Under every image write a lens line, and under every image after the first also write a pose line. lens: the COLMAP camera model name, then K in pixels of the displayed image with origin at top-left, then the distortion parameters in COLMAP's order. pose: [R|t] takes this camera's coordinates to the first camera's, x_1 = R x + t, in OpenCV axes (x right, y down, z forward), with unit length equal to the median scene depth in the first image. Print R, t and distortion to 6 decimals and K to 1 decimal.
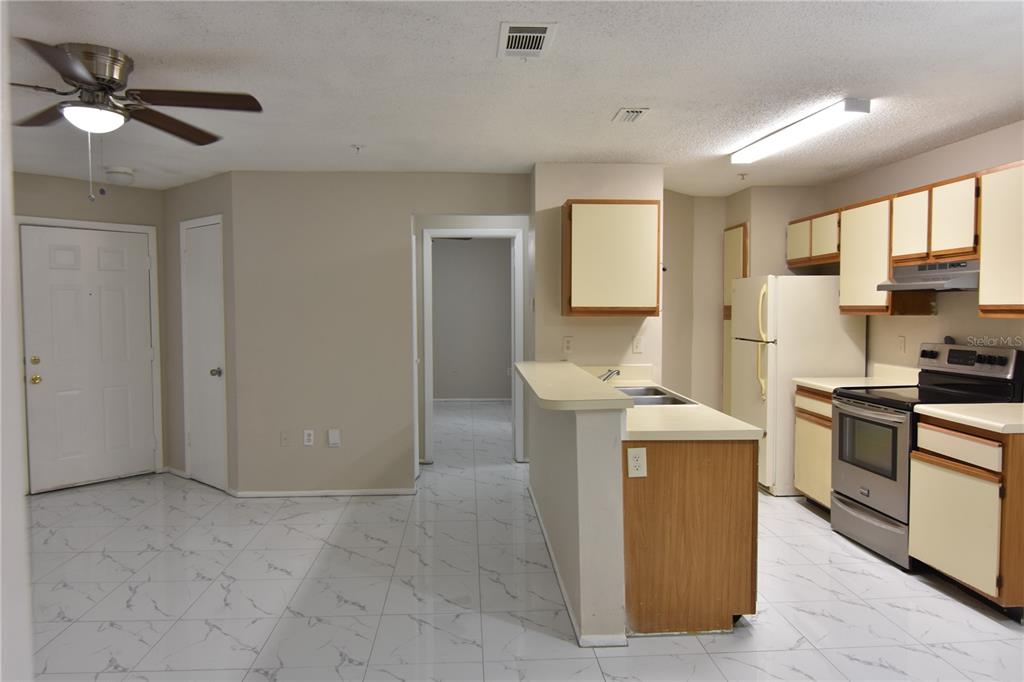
lens RADIAL K [[696.0, 0, 515.2], [0, 696.0, 341.2], [0, 0, 1]] dist [0.005170, -0.018056]
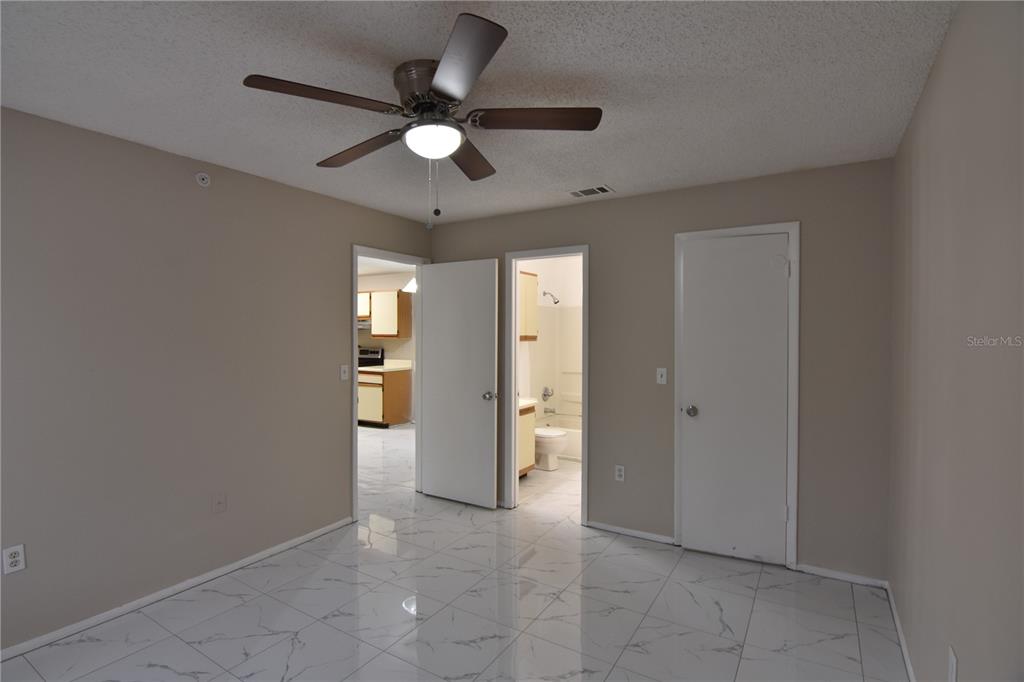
lens RADIAL K [[498.3, 0, 512.4], [0, 498.3, 336.6], [0, 0, 1]] dist [-0.011407, -0.004946]
pose [[0.579954, -0.002005, 0.814647, -0.708634], [0.034011, 0.999185, -0.021754, 0.025616], [-0.813939, 0.040324, 0.579549, -0.726191]]
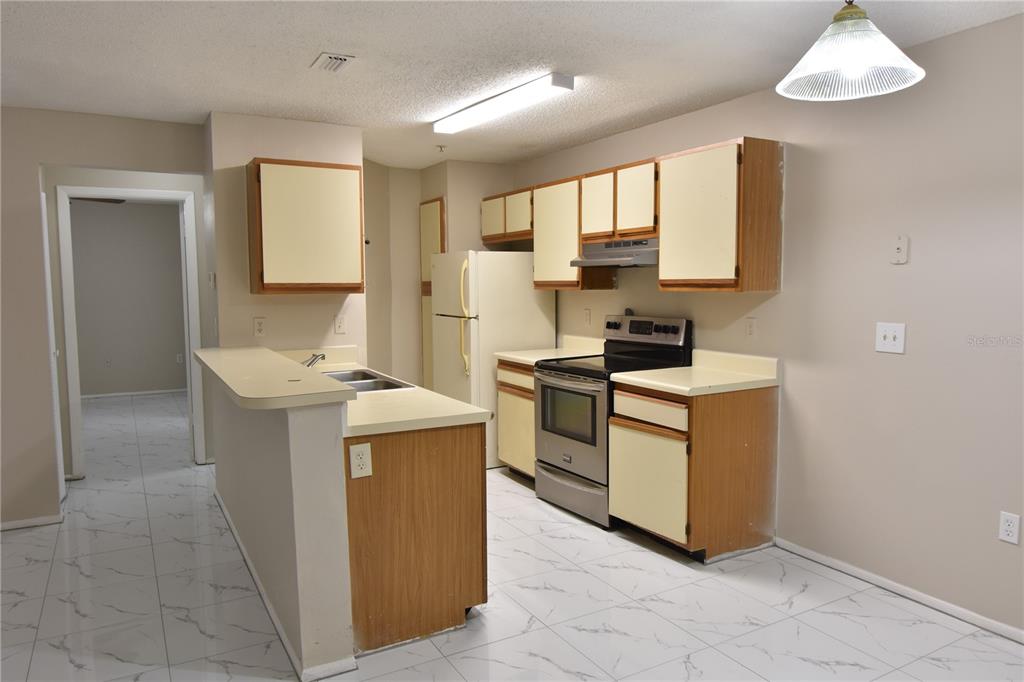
lens RADIAL K [[696.0, 0, 510.2], [0, 696.0, 339.2], [0, 0, 1]] dist [0.005170, -0.018056]
pose [[0.902777, -0.039115, 0.428326, -0.018229], [0.025733, 0.998984, 0.036991, -0.004492], [-0.429338, -0.022373, 0.902867, 0.096796]]
